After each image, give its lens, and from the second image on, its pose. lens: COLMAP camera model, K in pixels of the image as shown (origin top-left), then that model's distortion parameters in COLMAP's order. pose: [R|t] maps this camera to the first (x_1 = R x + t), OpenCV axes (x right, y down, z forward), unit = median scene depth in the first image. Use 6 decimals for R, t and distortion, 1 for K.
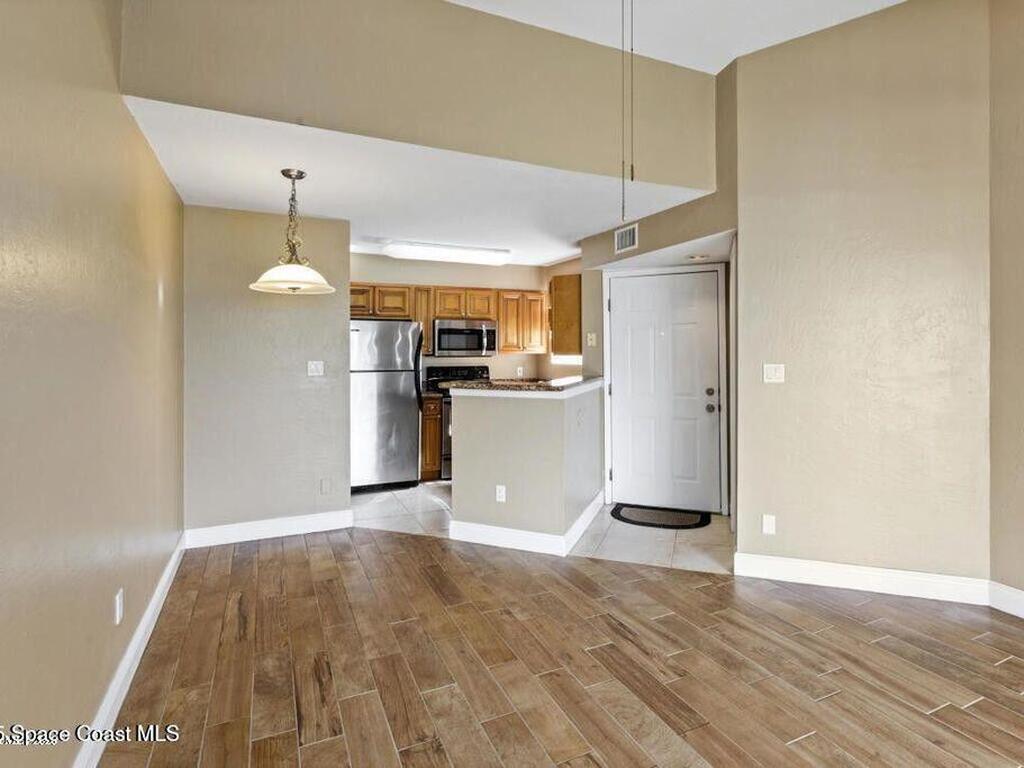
lens RADIAL K [[508.3, 0, 509.4], [0, 508.3, 382.0], [0, 0, 1]] dist [-0.004962, 0.000849]
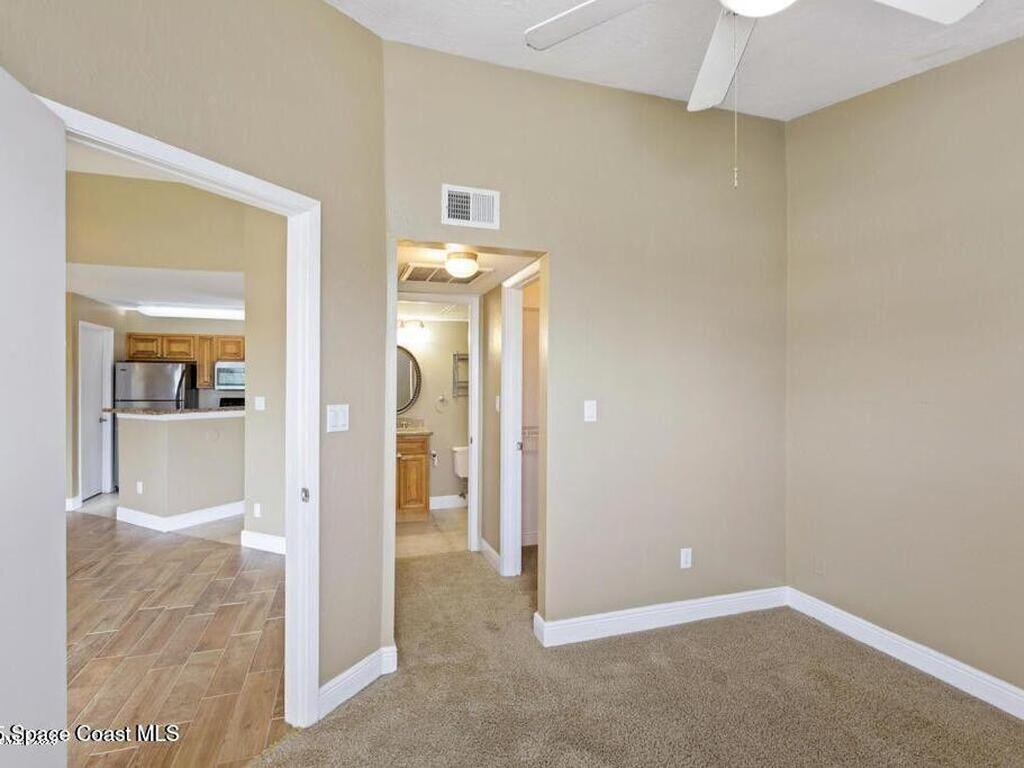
lens RADIAL K [[508.3, 0, 514.3], [0, 508.3, 383.3], [0, 0, 1]] dist [-0.004962, 0.000849]
pose [[0.993263, 0.004481, -0.115797, 1.066912], [-0.012658, 0.997469, -0.069971, 0.018241], [0.115190, 0.070965, 0.990805, -0.249732]]
